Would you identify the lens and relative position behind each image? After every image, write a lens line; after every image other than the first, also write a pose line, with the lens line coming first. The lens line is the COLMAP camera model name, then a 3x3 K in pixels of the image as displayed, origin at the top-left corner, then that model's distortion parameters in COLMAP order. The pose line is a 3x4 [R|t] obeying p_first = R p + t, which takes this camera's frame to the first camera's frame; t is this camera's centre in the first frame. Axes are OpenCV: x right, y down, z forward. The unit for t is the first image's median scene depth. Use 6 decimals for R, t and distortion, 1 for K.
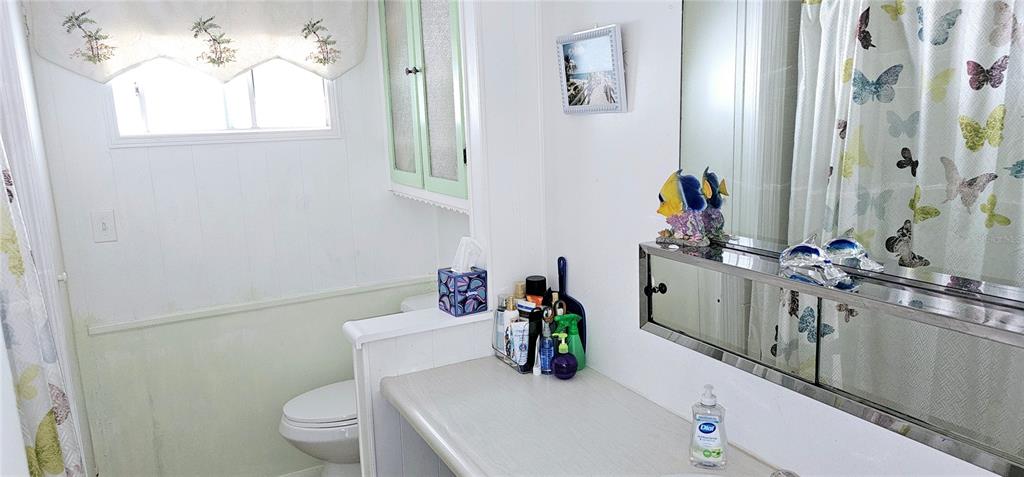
lens RADIAL K [[683.2, 0, 515.6], [0, 683.2, 237.8], [0, 0, 1]] dist [0.061185, -0.052812]
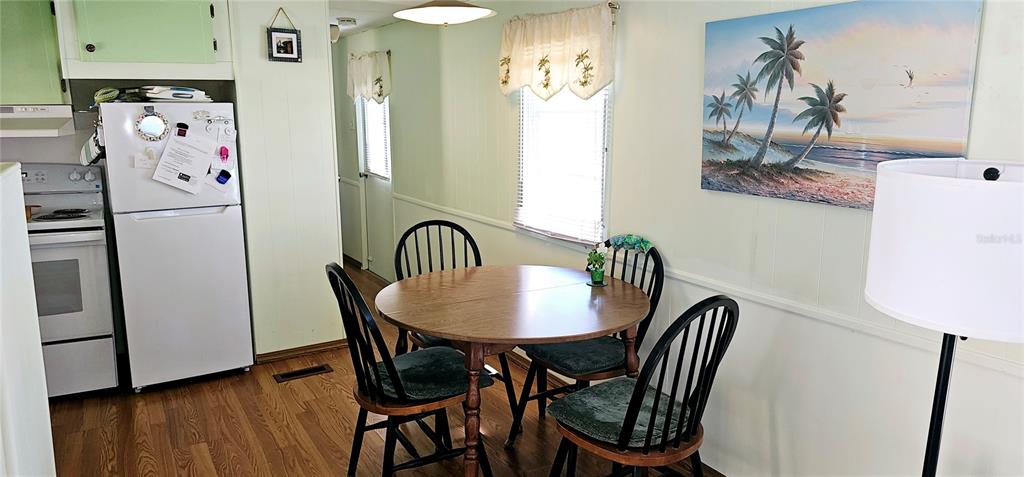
lens RADIAL K [[683.2, 0, 515.6], [0, 683.2, 237.8], [0, 0, 1]] dist [0.061185, -0.052812]
pose [[0.056975, 0.215992, -0.974731, 0.955045], [-0.173431, 0.963615, 0.203391, -0.220226], [0.983197, 0.157460, 0.092362, 0.812081]]
